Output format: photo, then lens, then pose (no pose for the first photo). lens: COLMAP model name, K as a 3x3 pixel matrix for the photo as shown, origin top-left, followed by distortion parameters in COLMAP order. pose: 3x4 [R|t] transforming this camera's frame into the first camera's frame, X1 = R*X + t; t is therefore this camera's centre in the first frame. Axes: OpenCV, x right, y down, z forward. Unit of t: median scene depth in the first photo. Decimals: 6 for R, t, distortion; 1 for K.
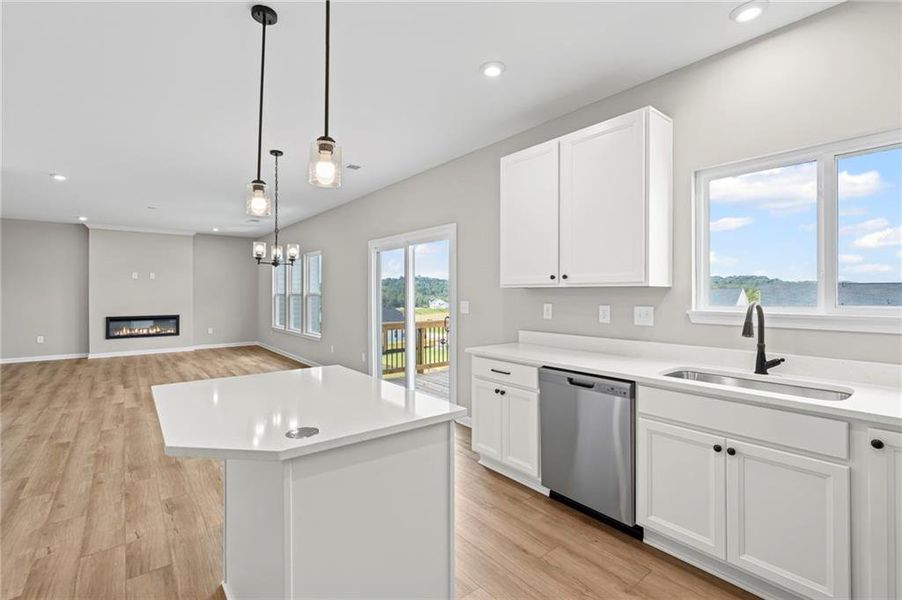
lens RADIAL K [[415.3, 0, 457.0], [0, 415.3, 291.4], [0, 0, 1]] dist [-0.007857, 0.000373]
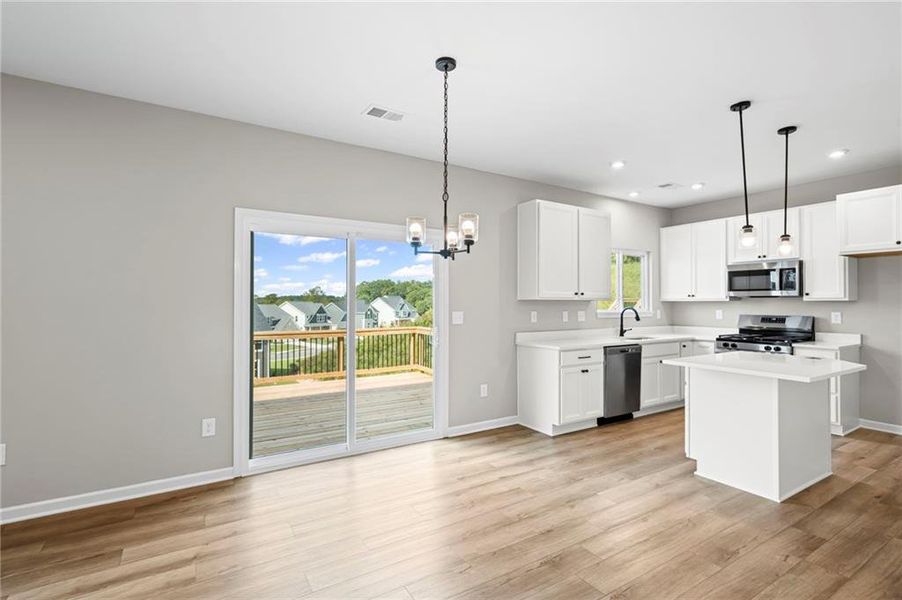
lens RADIAL K [[415.3, 0, 451.9], [0, 415.3, 300.0], [0, 0, 1]] dist [-0.007857, 0.000373]
pose [[0.135819, 0.008376, 0.990698, -1.227271], [-0.002250, 0.999964, -0.008146, 0.003165], [-0.990731, -0.001122, 0.135833, 1.098739]]
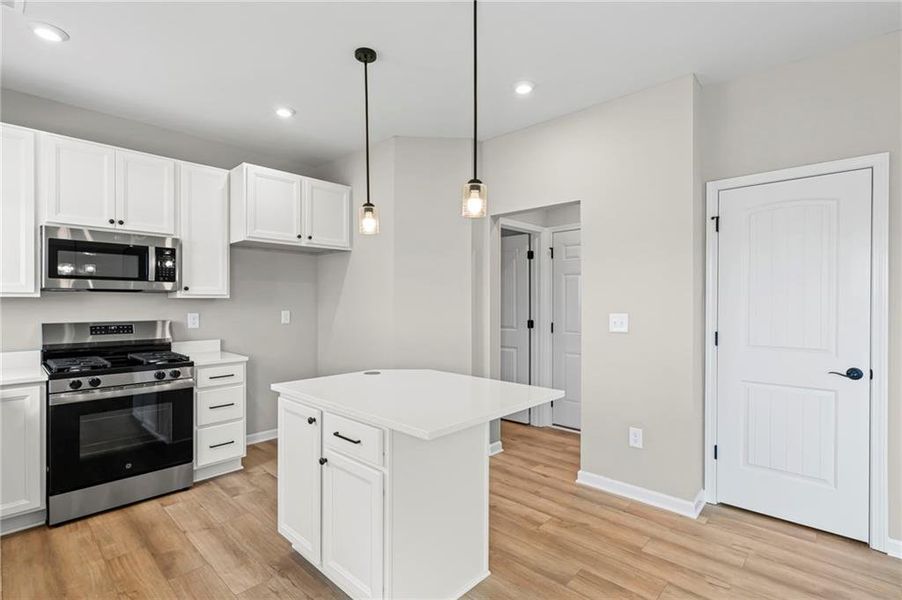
lens RADIAL K [[415.3, 0, 448.7], [0, 415.3, 306.4], [0, 0, 1]] dist [-0.007857, 0.000373]
pose [[-0.991675, 0.003562, -0.128714, -0.184587], [0.002455, 0.999959, 0.008759, 0.004479], [0.128740, 0.008370, -0.991643, 1.146744]]
